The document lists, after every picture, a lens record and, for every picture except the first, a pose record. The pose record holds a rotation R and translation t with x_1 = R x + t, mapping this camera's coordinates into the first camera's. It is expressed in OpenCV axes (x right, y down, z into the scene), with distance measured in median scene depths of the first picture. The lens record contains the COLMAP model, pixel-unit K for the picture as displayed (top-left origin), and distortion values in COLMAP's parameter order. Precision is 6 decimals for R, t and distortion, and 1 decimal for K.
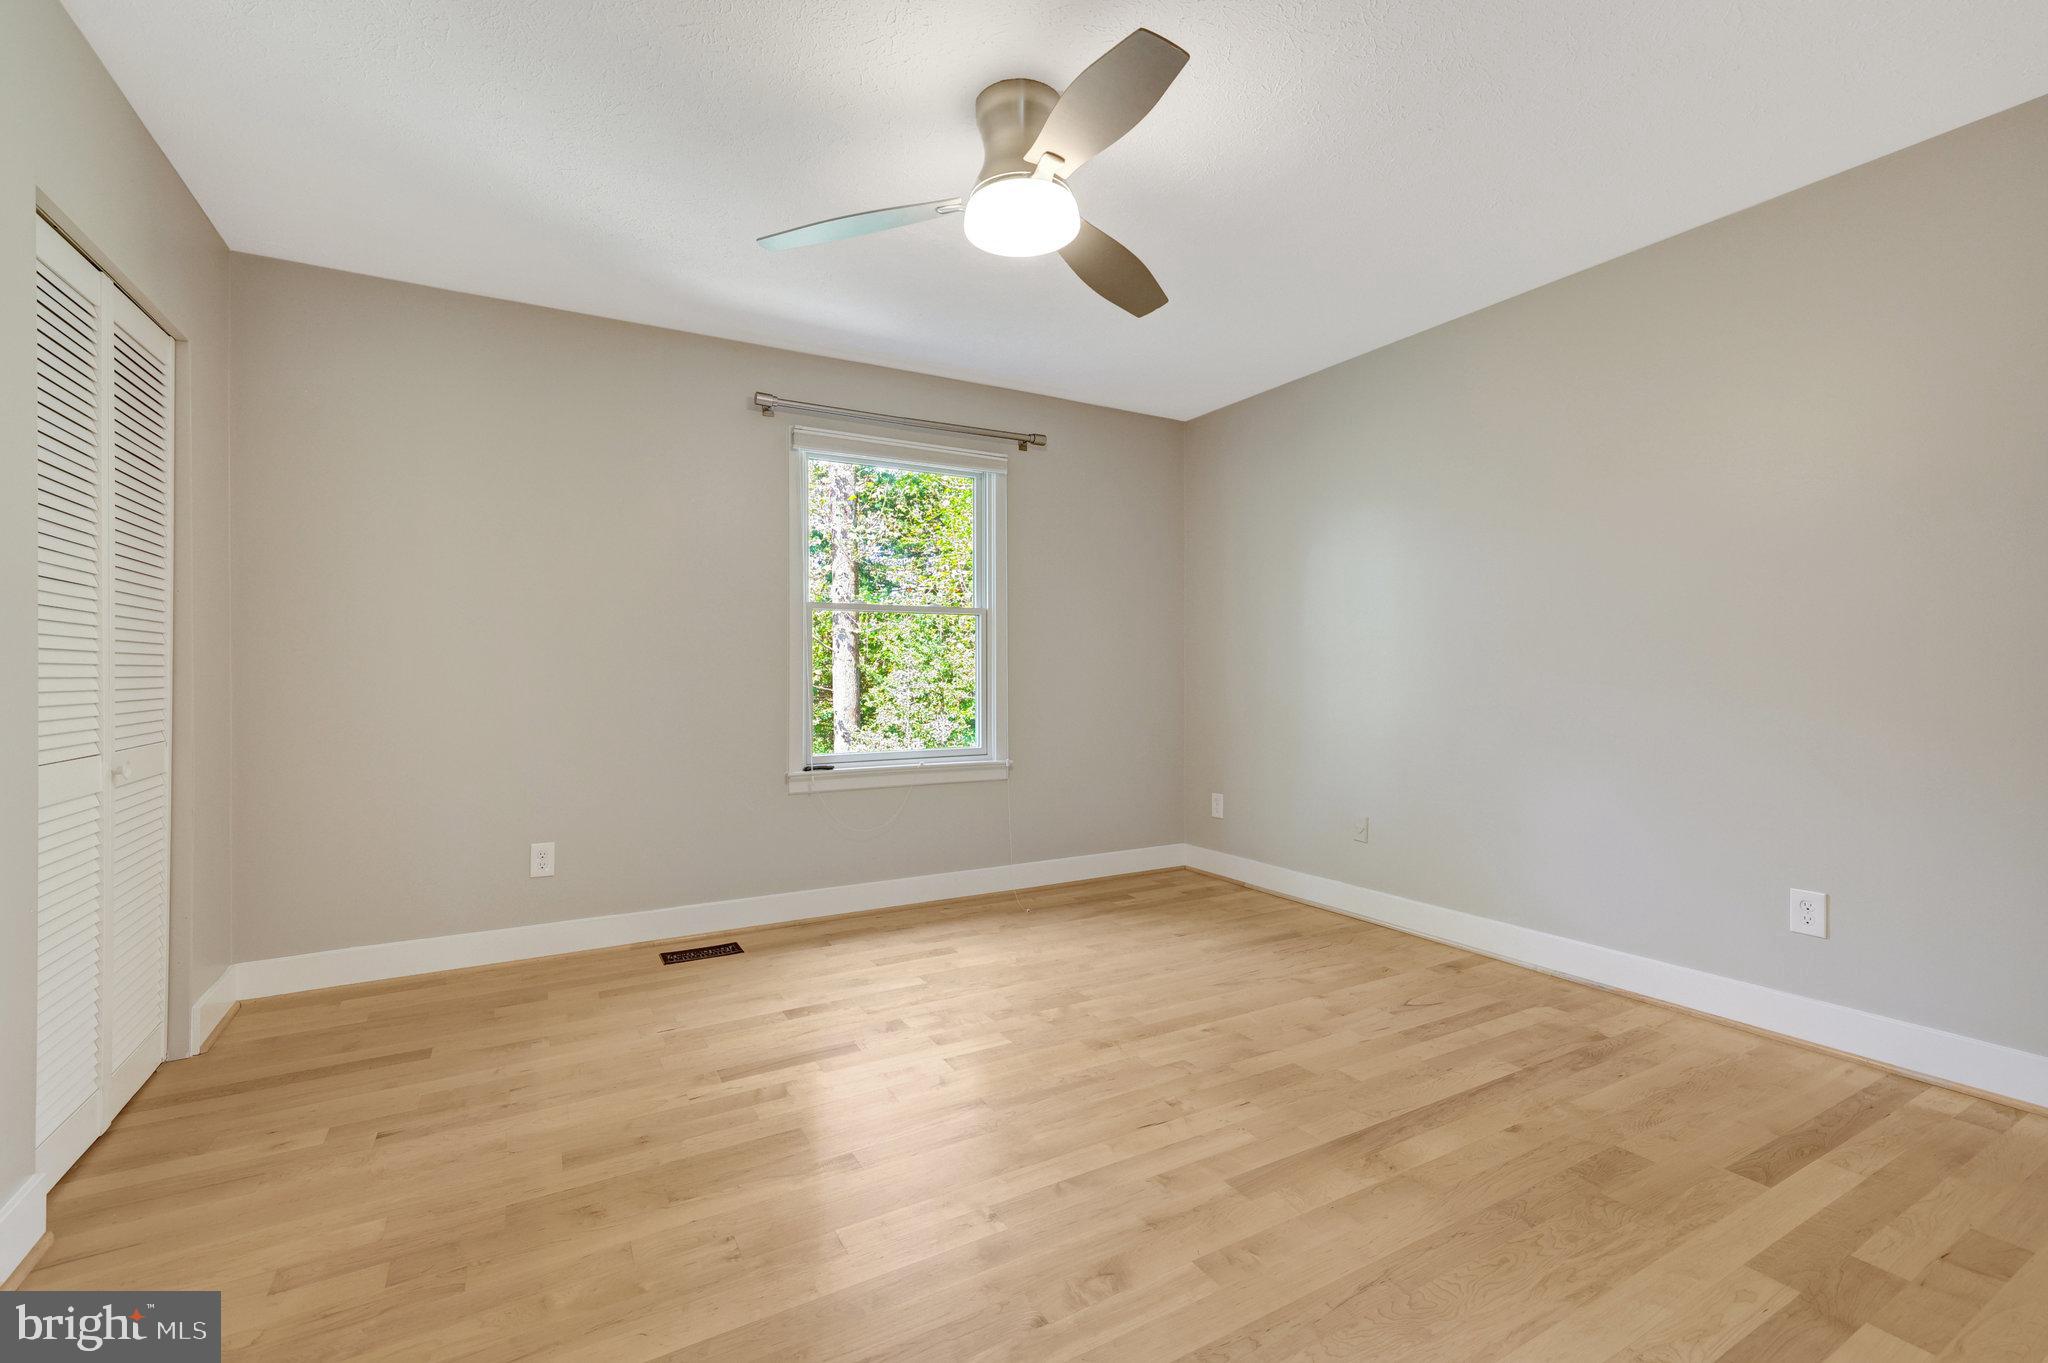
lens RADIAL K [[880.9, 0, 1027.2], [0, 880.9, 674.5], [0, 0, 1]] dist [-0.000013, -0.000043]
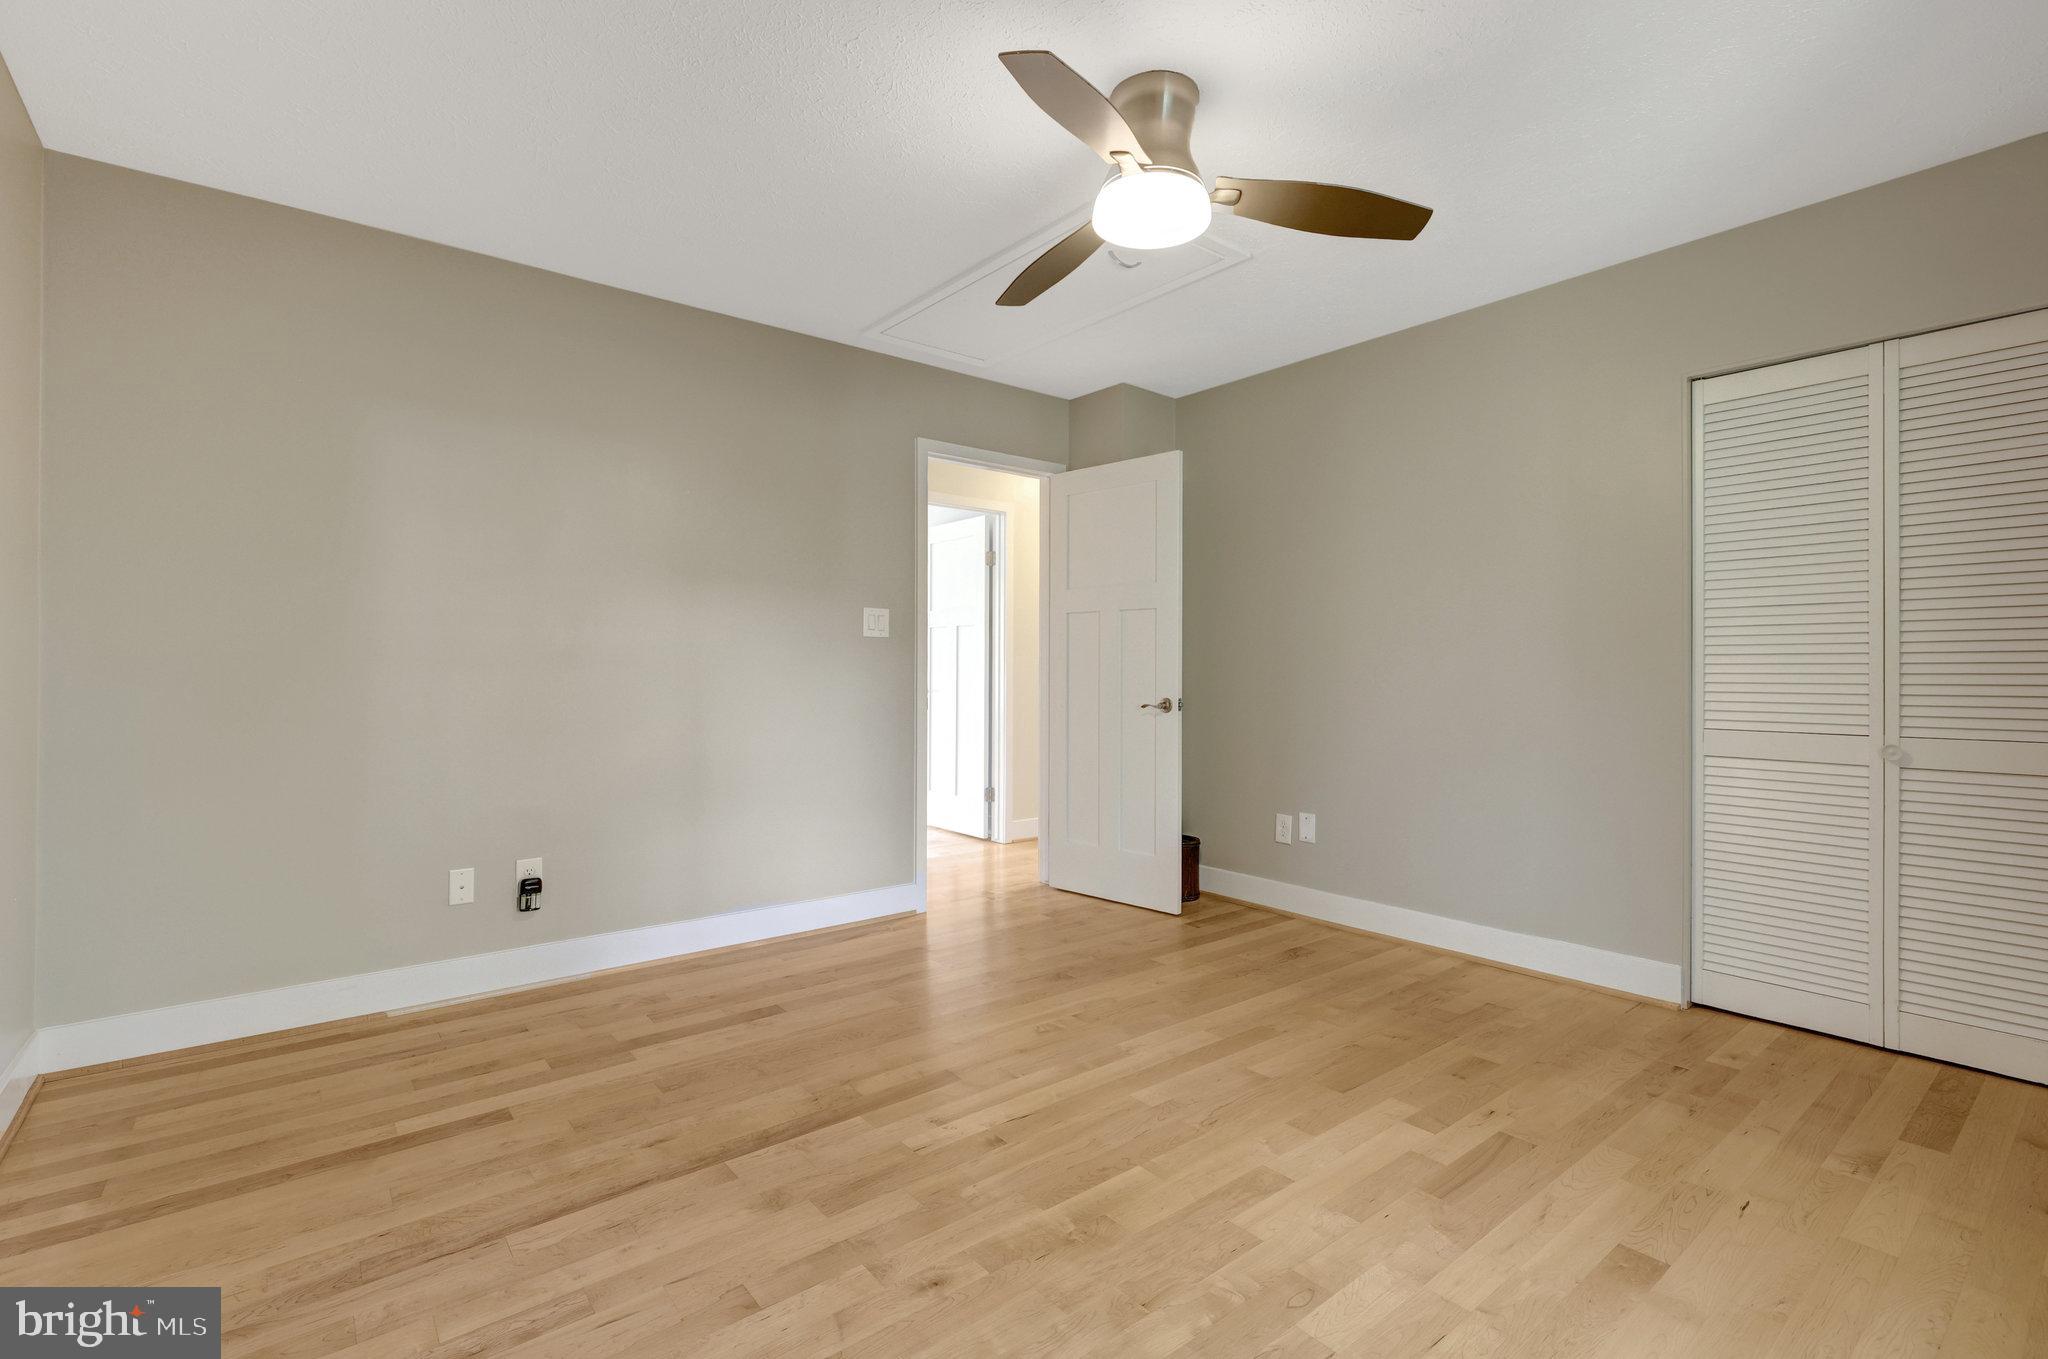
lens RADIAL K [[925.0, 0, 1023.5], [0, 925.0, 676.2], [0, 0, 1]] dist [-0.001407, -0.000130]
pose [[-0.987223, 0.007459, -0.159169, 0.312747], [0.006507, 0.999958, 0.006502, -0.004099], [0.159210, 0.005383, -0.987230, 2.103690]]
